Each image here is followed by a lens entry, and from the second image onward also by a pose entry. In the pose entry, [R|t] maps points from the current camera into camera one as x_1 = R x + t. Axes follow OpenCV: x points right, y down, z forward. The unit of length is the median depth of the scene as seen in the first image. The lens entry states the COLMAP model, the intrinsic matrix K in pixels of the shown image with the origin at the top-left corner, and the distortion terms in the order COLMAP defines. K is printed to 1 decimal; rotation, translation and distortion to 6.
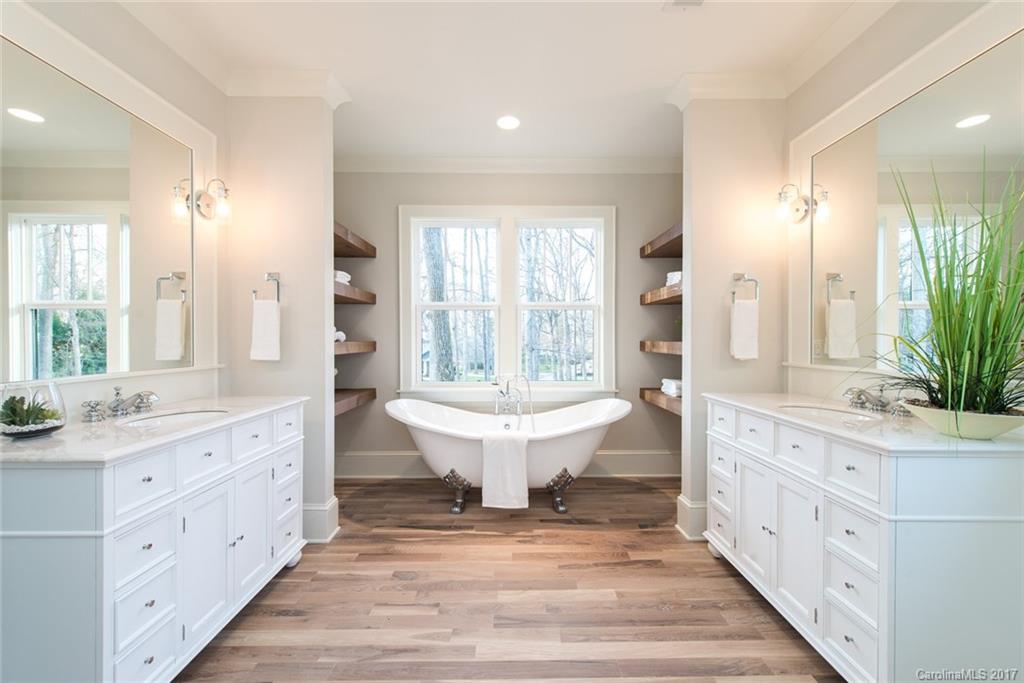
lens RADIAL K [[388.6, 0, 513.7], [0, 388.6, 341.3], [0, 0, 1]] dist [0.009808, -0.000523]
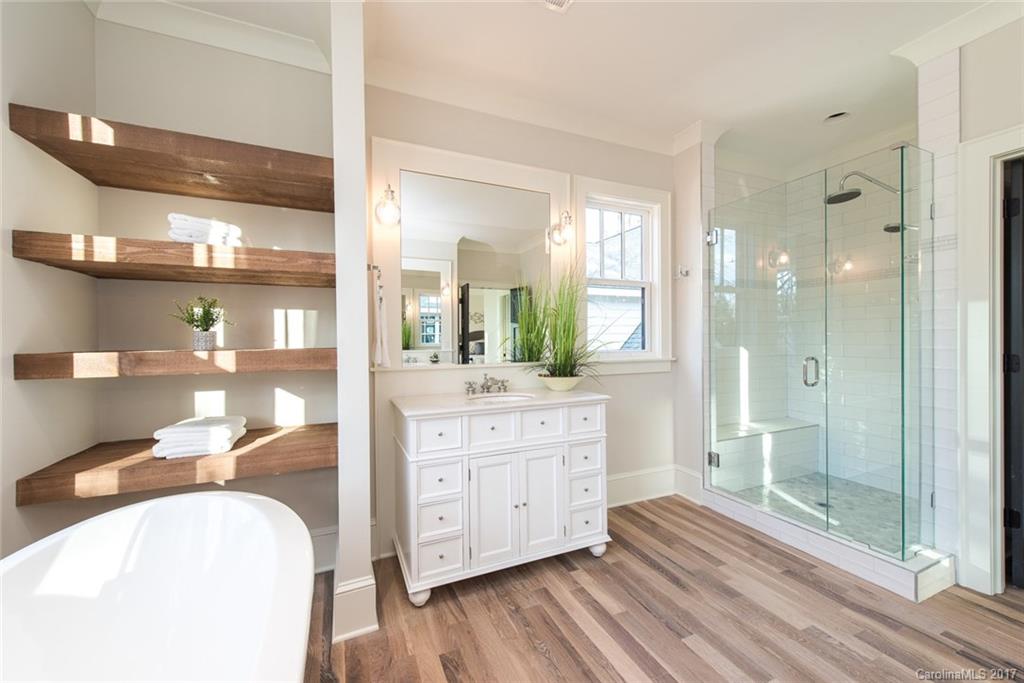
lens RADIAL K [[388.6, 0, 518.0], [0, 388.6, 342.7], [0, 0, 1]] dist [0.009808, -0.000523]
pose [[-0.393286, 0.004510, 0.919405, -0.424583], [0.014312, 0.999897, 0.001218, -0.005065], [-0.919305, 0.013638, -0.393310, 1.461479]]
